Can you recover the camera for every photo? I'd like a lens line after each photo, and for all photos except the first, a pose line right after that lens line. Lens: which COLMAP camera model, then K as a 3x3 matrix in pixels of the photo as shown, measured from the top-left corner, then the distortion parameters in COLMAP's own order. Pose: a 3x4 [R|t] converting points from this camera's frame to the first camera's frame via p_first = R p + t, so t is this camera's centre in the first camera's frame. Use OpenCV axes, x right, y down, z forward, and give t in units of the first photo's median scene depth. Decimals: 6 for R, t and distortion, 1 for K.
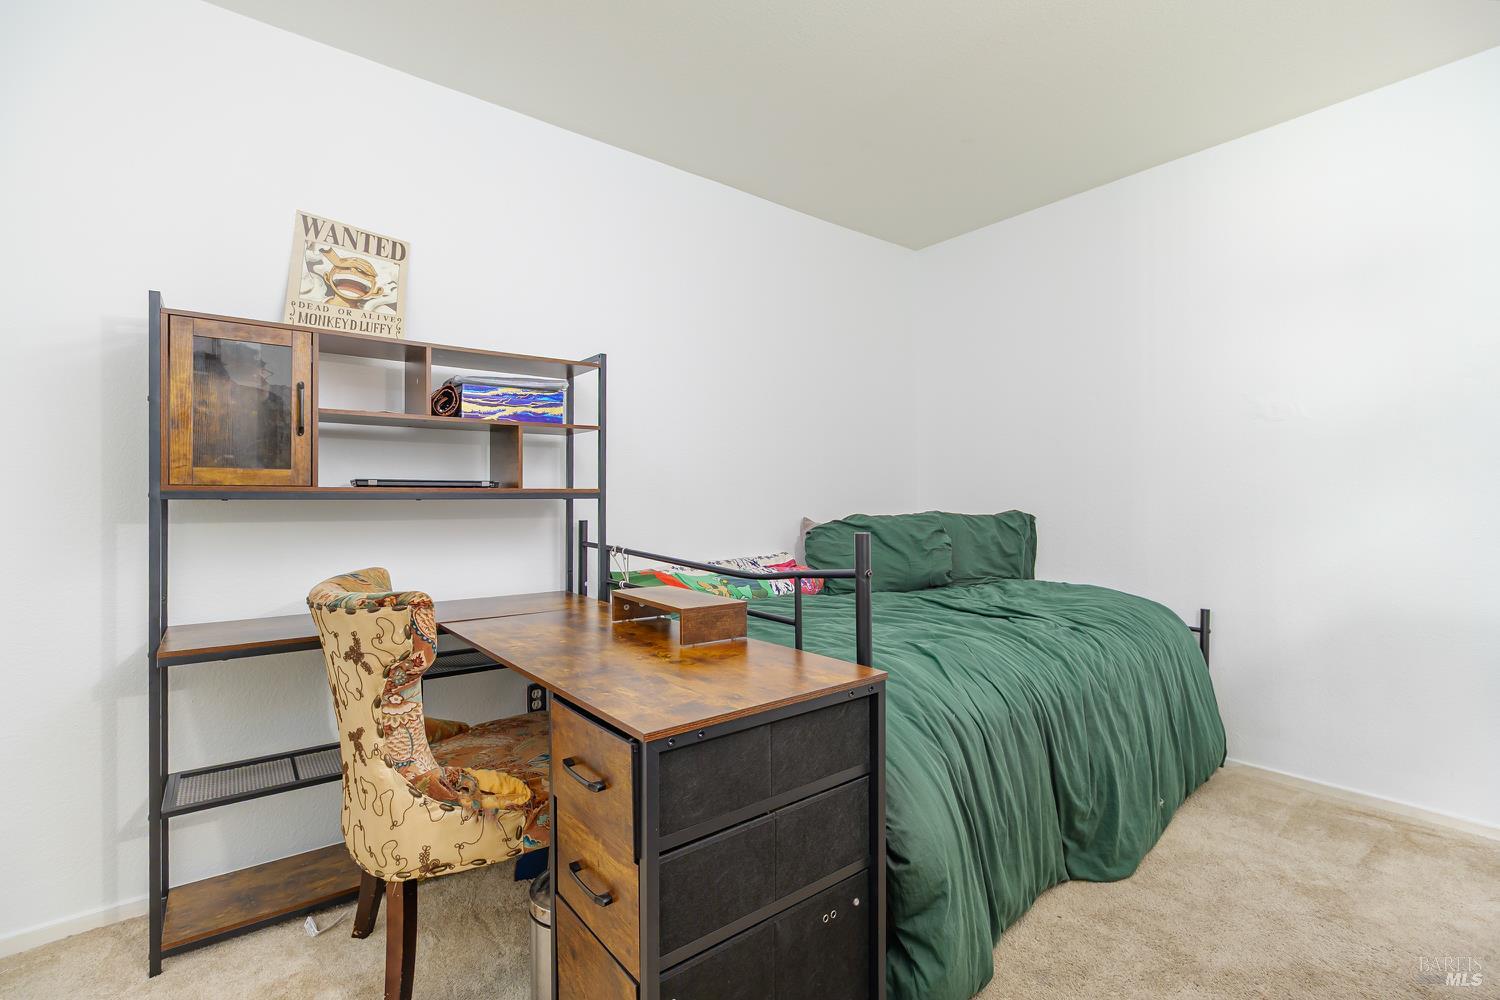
lens RADIAL K [[658.8, 0, 748.7], [0, 658.8, 498.9], [0, 0, 1]] dist [-0.000860, 0.000432]
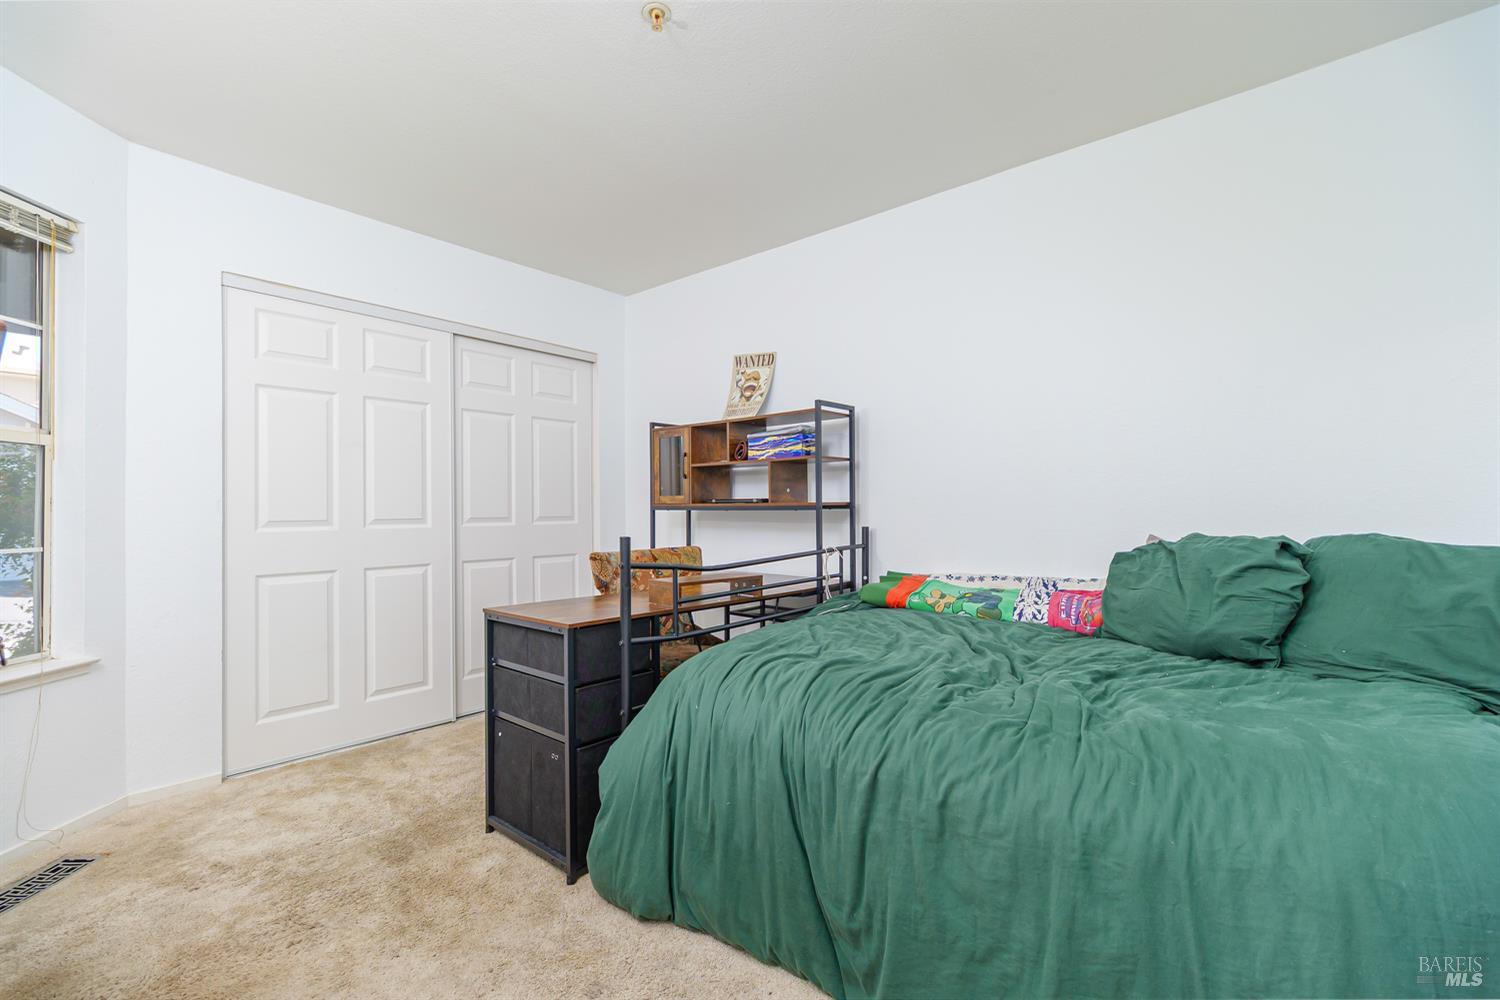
lens RADIAL K [[658.8, 0, 749.7], [0, 658.8, 503.6], [0, 0, 1]] dist [-0.000860, 0.000432]
pose [[0.196111, -0.007700, -0.980551, 1.119161], [0.001473, 0.999970, -0.007558, -0.003366], [0.980581, 0.000038, 0.196117, 0.655787]]
